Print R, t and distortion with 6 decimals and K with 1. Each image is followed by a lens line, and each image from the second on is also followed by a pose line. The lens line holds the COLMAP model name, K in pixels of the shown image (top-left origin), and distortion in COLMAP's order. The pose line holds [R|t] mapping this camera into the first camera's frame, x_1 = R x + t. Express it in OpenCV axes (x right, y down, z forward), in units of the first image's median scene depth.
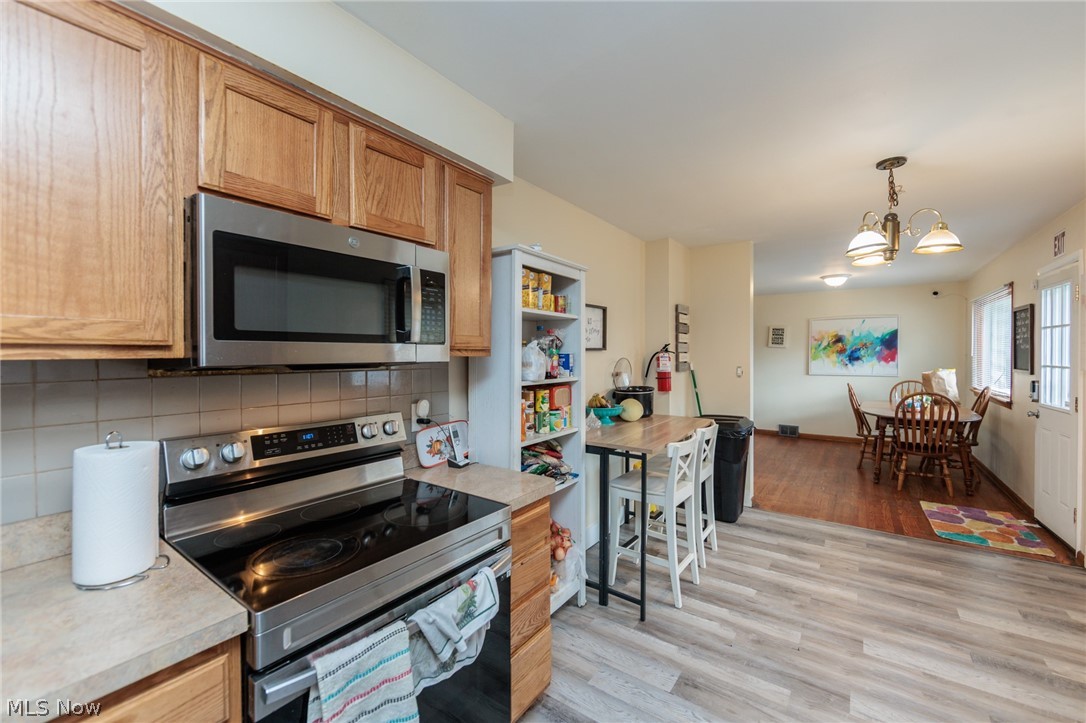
lens RADIAL K [[428.4, 0, 572.3], [0, 428.4, 356.9], [0, 0, 1]] dist [-0.002134, 0.000569]
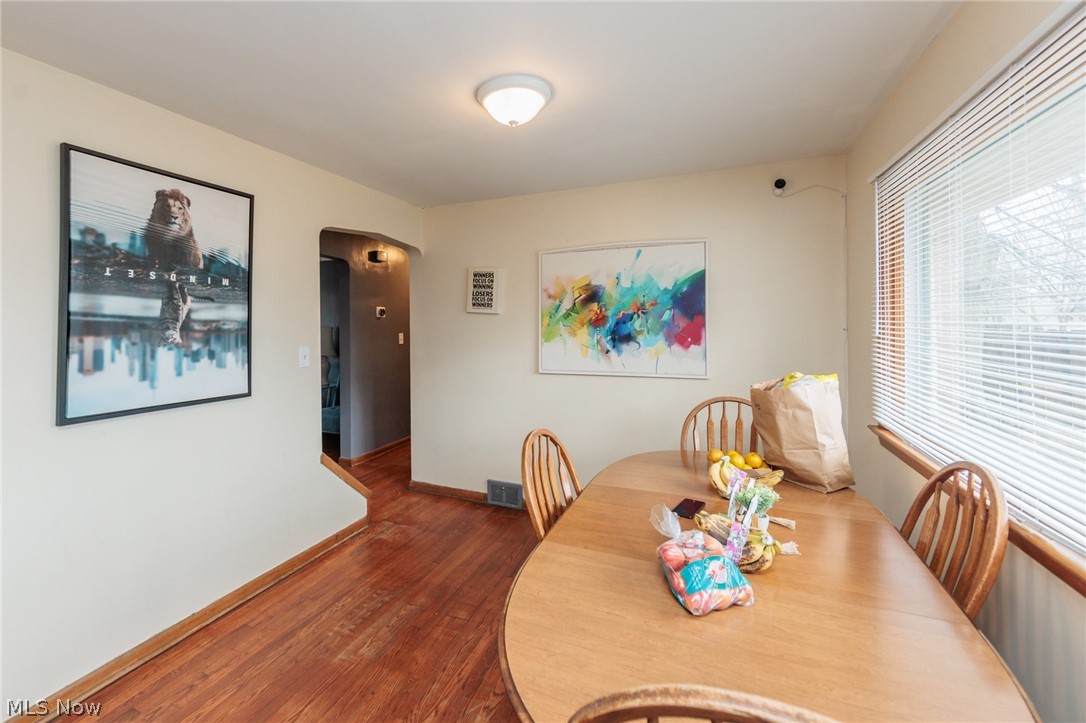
lens RADIAL K [[428.4, 0, 543.3], [0, 428.4, 326.6], [0, 0, 1]] dist [-0.002134, 0.000569]
pose [[0.977250, -0.002873, 0.212070, 0.486494], [0.003380, 0.999992, -0.002028, -0.007224], [-0.212063, 0.002699, 0.977252, 0.584482]]
